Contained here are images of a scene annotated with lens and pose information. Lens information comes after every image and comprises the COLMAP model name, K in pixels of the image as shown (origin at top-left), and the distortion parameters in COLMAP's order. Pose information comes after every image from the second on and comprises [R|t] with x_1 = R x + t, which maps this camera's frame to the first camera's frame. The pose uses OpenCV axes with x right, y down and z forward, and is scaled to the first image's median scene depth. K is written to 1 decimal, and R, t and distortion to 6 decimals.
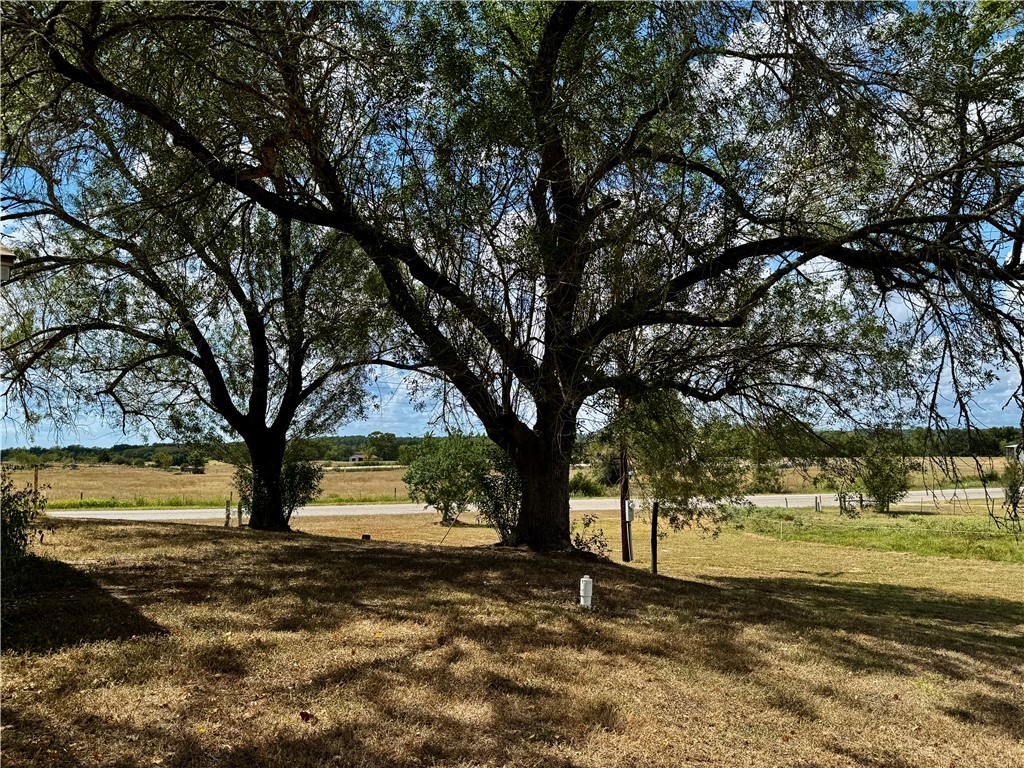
lens RADIAL K [[855.5, 0, 509.6], [0, 855.5, 394.9], [0, 0, 1]] dist [0.090543, -0.091886]
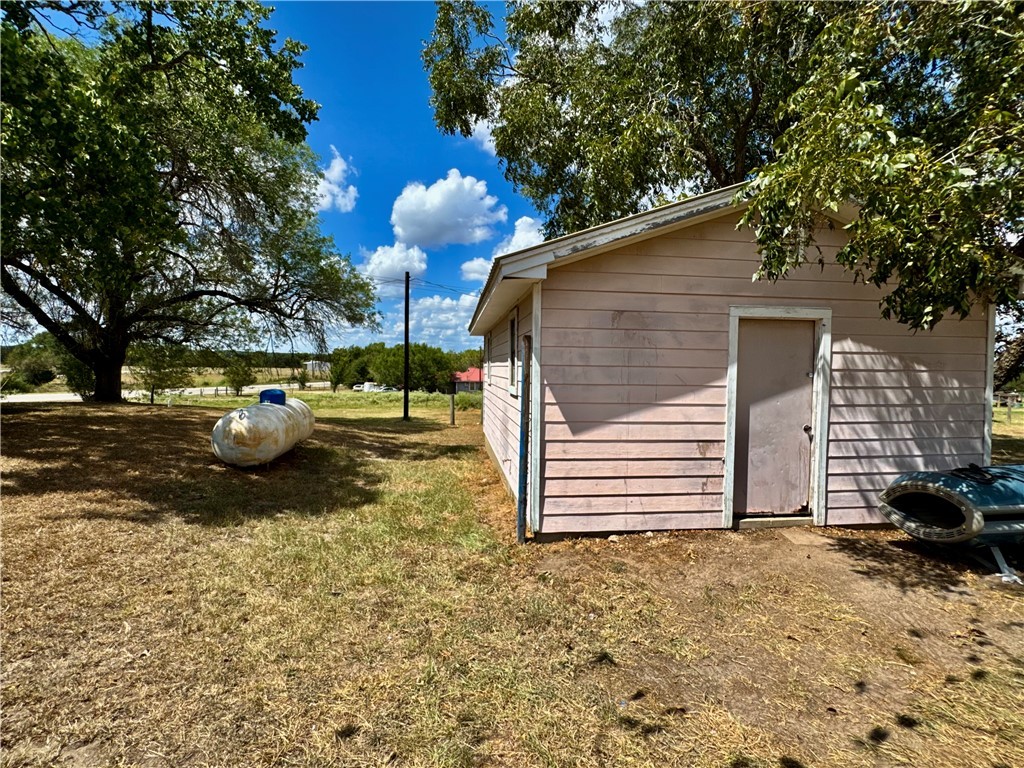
lens RADIAL K [[480.5, 0, 507.7], [0, 480.5, 379.2], [0, 0, 1]] dist [-0.003407, 0.001155]
pose [[0.603168, 0.001404, 0.797613, -0.279300], [-0.074619, 0.995712, 0.054675, -0.036088], [-0.794116, -0.092495, 0.600686, -0.565613]]
